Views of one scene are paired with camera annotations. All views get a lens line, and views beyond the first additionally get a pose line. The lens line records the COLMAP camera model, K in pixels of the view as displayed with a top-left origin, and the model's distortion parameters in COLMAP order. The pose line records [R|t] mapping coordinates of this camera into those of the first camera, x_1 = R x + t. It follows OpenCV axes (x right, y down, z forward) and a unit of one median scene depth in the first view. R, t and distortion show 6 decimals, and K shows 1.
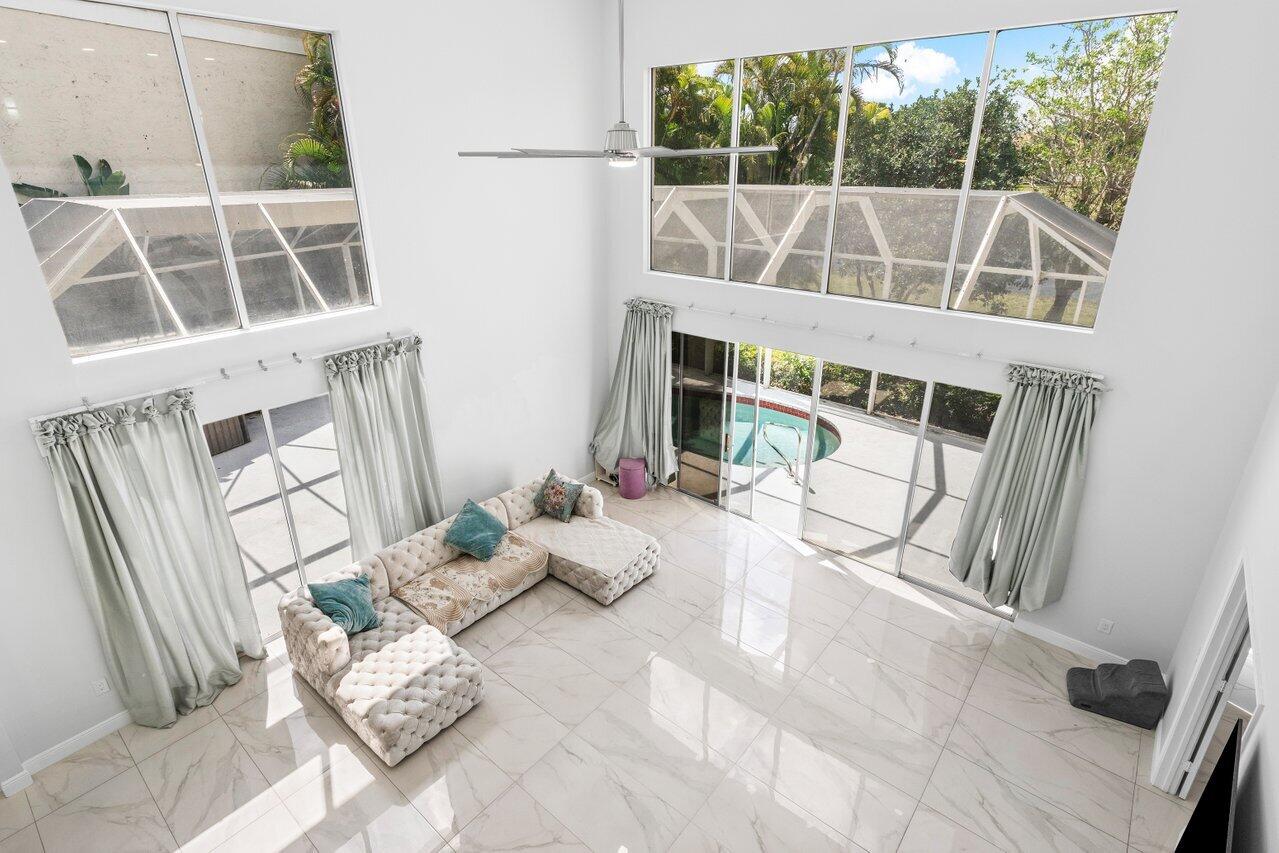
lens RADIAL K [[623.5, 0, 619.1], [0, 623.5, 425.2], [0, 0, 1]] dist [-0.011923, 0.001905]
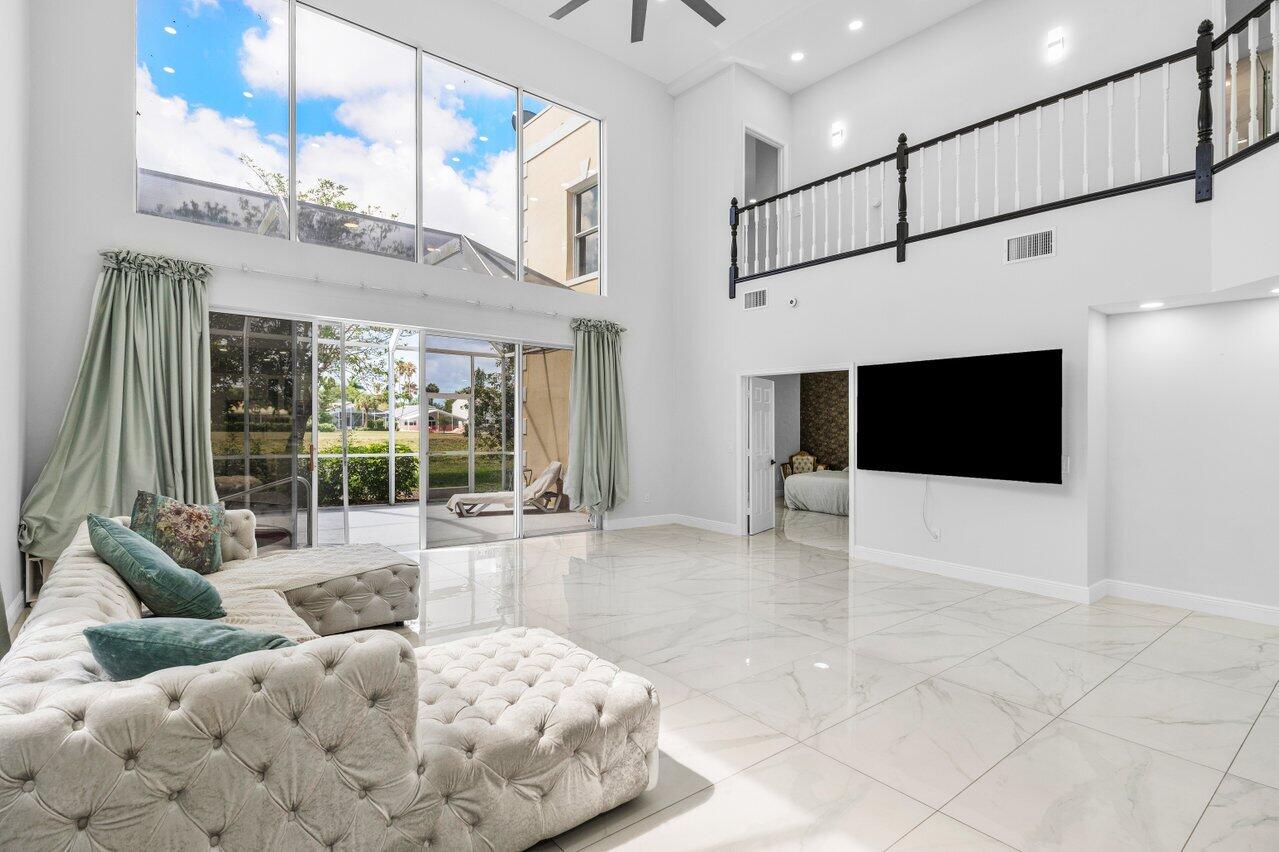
lens RADIAL K [[623.5, 0, 626.4], [0, 623.5, 430.0], [0, 0, 1]] dist [-0.011923, 0.001905]
pose [[0.181325, 0.011414, 0.983357, -0.541529], [0.347701, 0.934604, -0.074962, 0.204079], [-0.919905, 0.355507, 0.165499, 0.557864]]
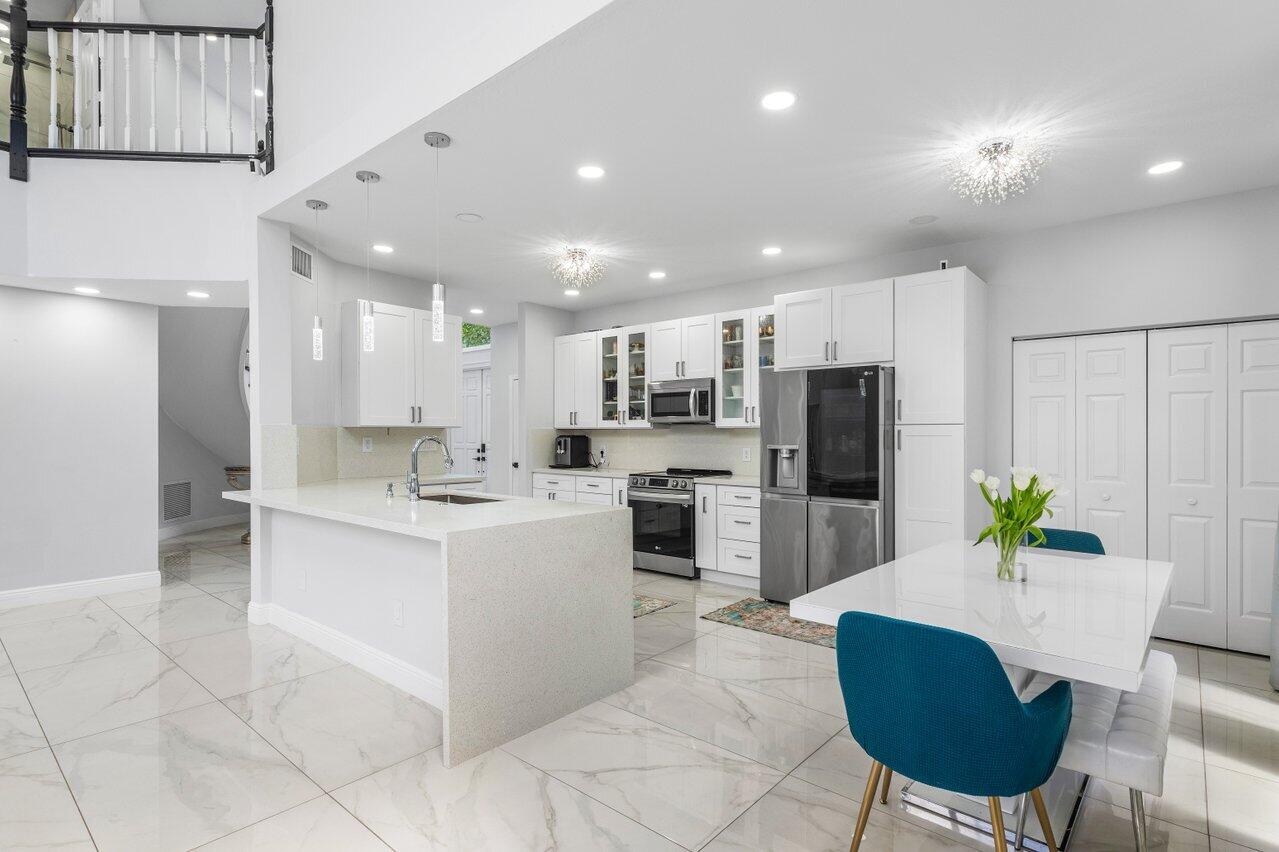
lens RADIAL K [[623.5, 0, 647.5], [0, 623.5, 427.2], [0, 0, 1]] dist [-0.011923, 0.001905]
pose [[-0.999787, 0.012161, -0.016671, -0.432484], [0.005123, 0.928878, 0.370351, 0.151917], [0.019989, 0.370187, -0.928742, 0.692204]]
